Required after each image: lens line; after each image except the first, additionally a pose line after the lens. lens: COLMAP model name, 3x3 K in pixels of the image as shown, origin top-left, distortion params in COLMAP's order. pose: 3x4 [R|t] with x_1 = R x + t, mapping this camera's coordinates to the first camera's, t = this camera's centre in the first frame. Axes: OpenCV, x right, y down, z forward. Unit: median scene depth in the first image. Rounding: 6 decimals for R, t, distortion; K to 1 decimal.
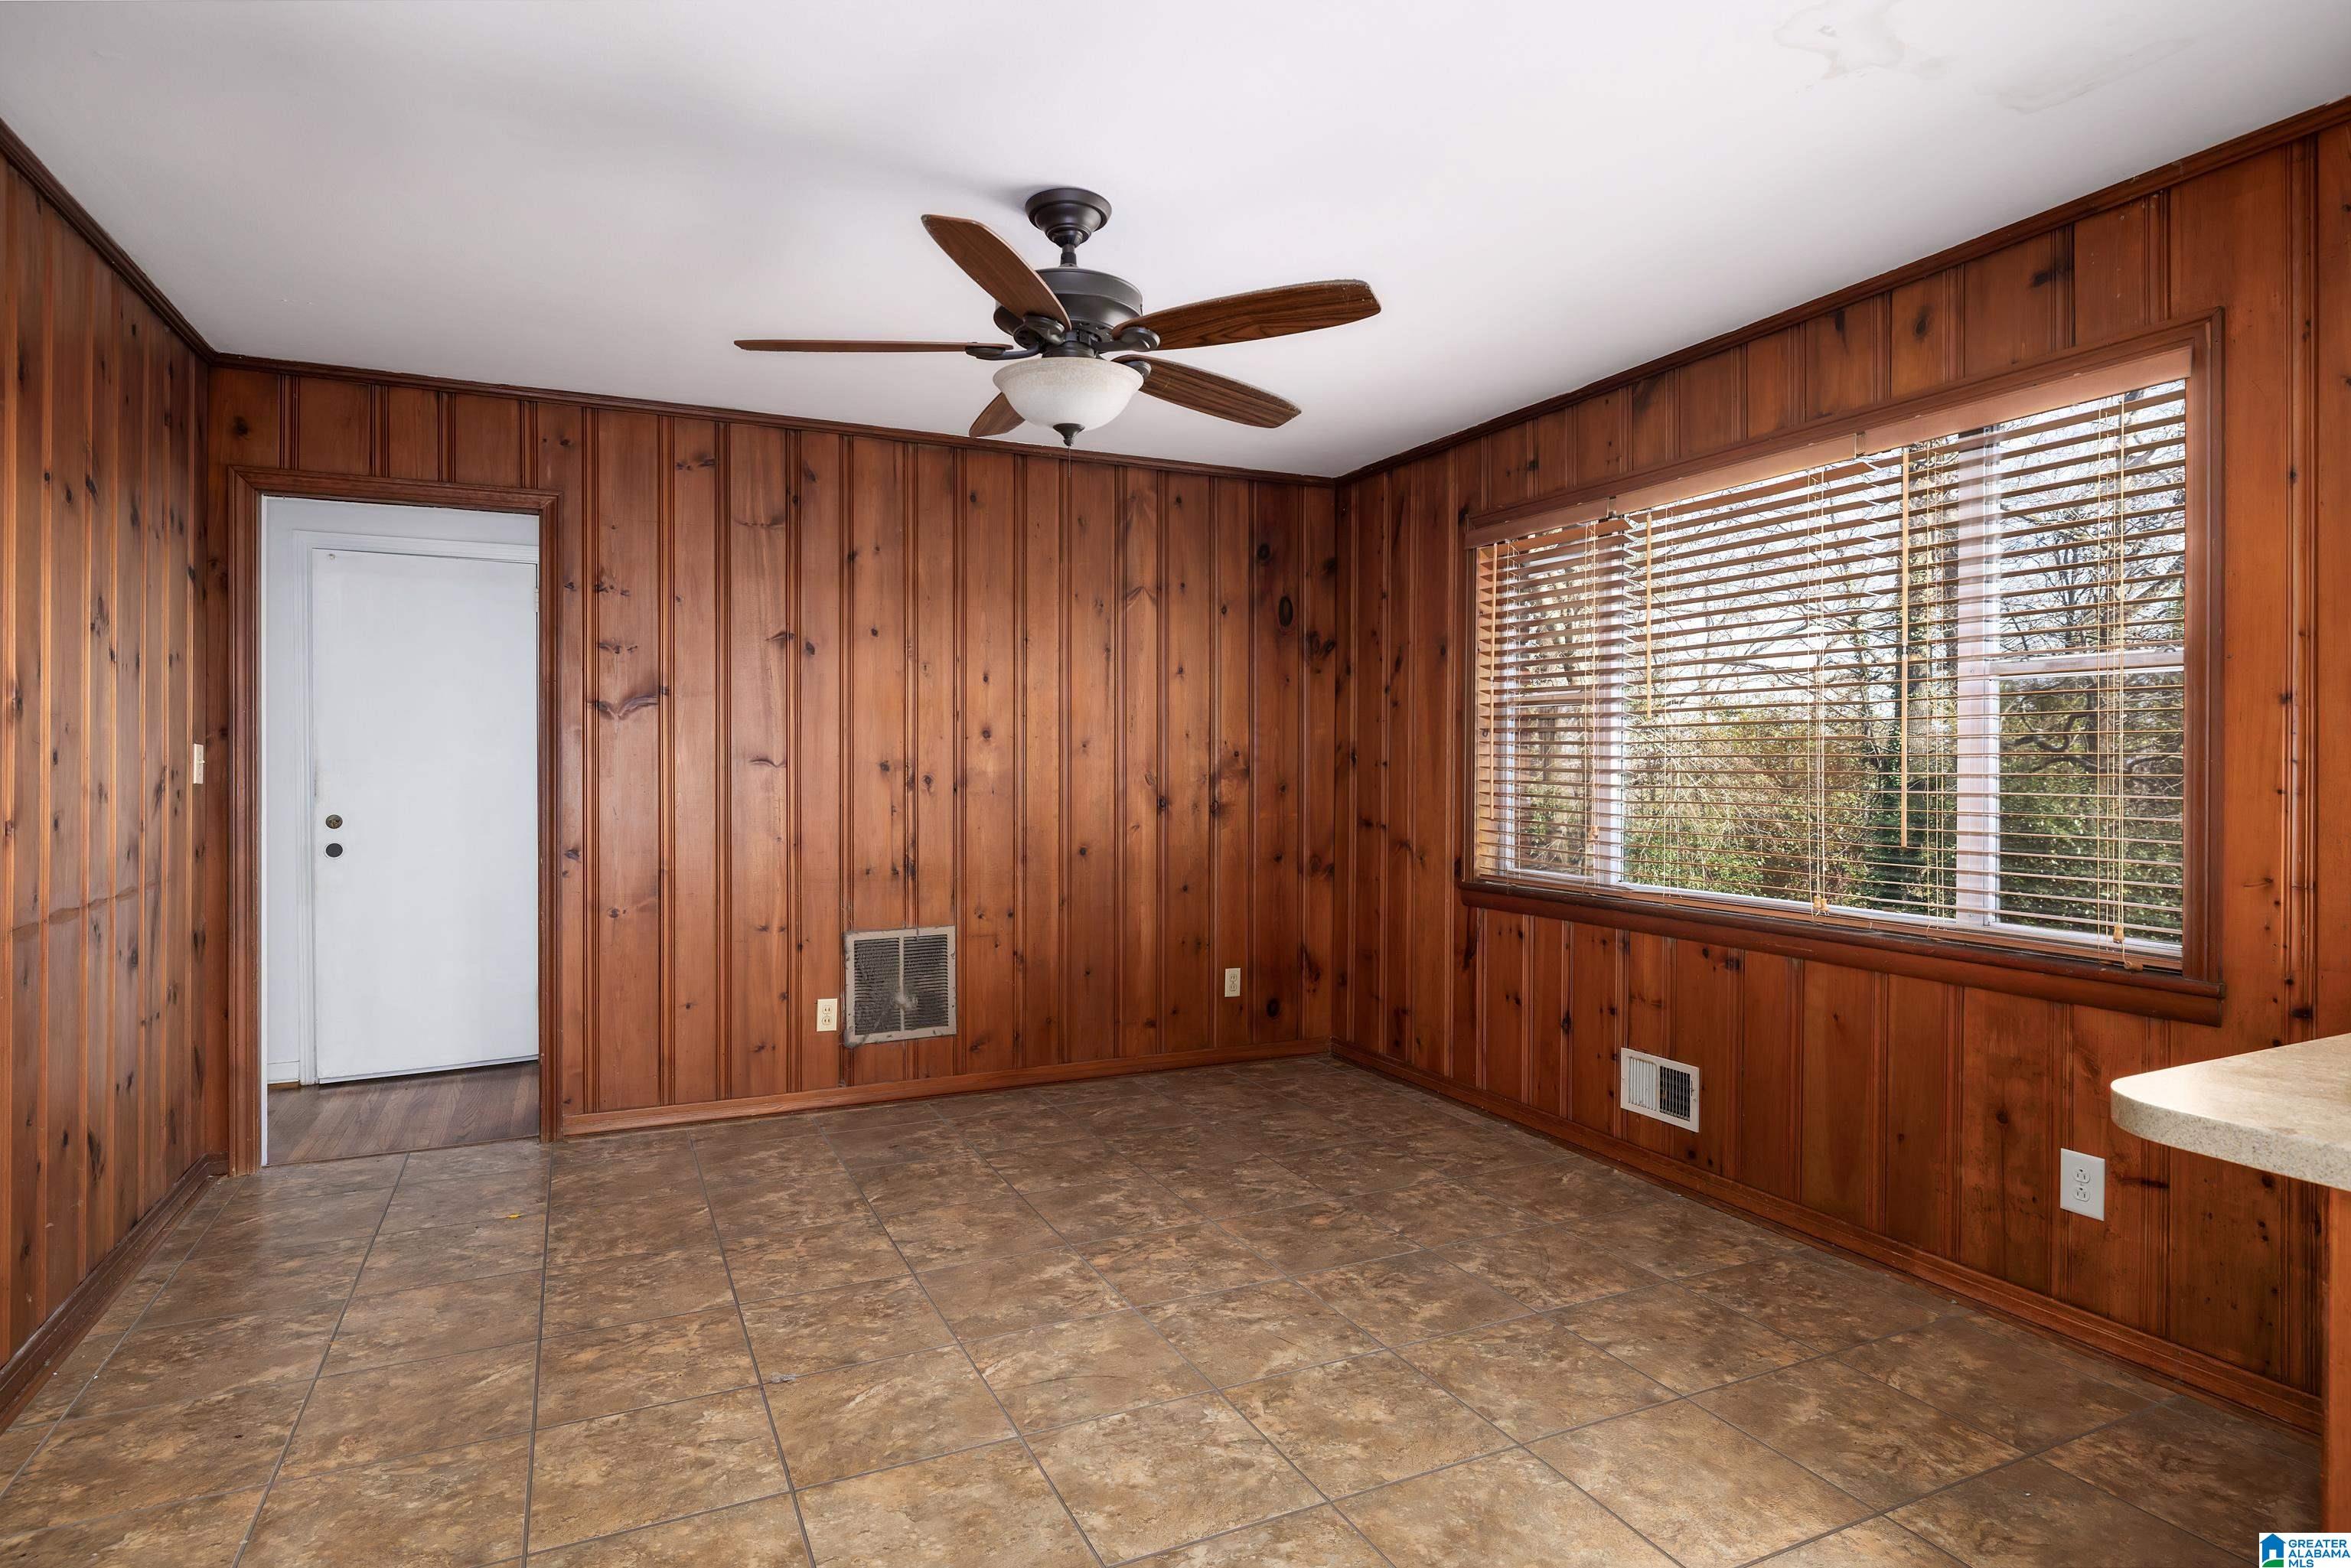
lens RADIAL K [[1258.1, 0, 1176.1], [0, 1258.1, 764.6], [0, 0, 1]] dist [0.000716, 0.000084]
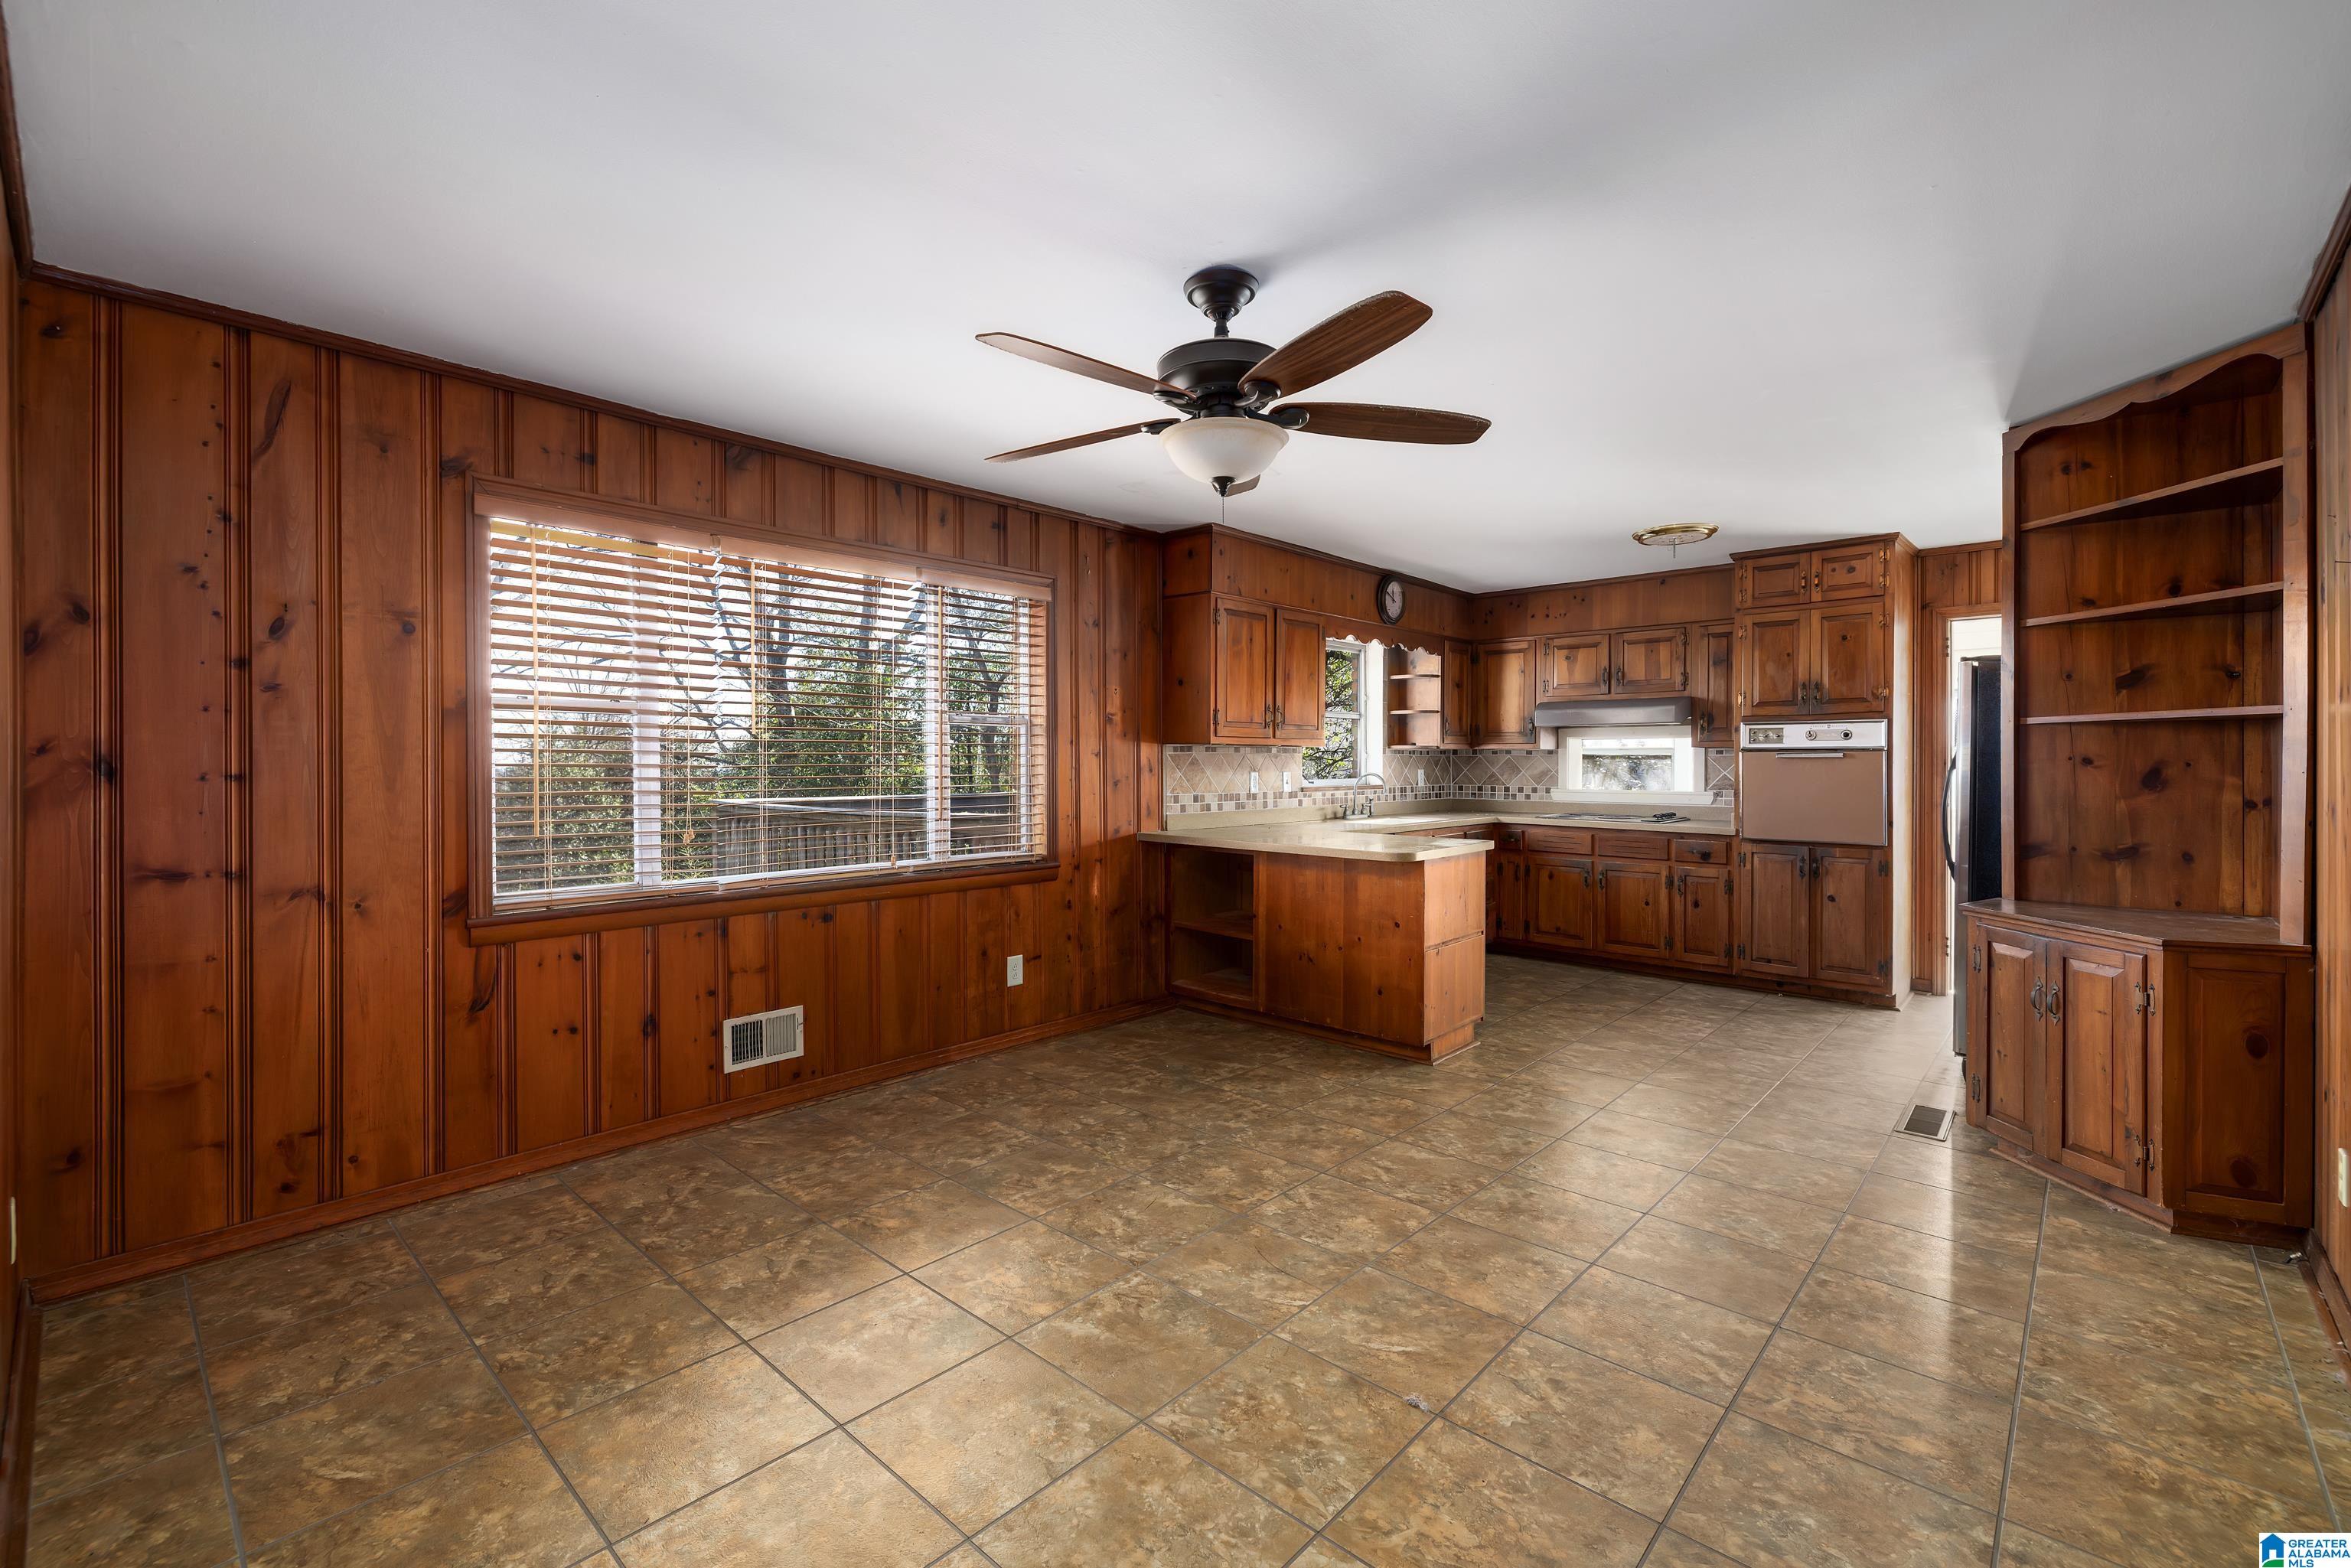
lens RADIAL K [[1000.0, 0, 1150.5], [0, 1000.0, 759.7], [0, 0, 1]] dist [0.001123, 0.000430]
pose [[-0.361116, 0.003880, 0.932513, -0.855582], [0.004521, 0.999987, -0.002410, -0.011193], [-0.932510, 0.003346, -0.361129, 1.306115]]
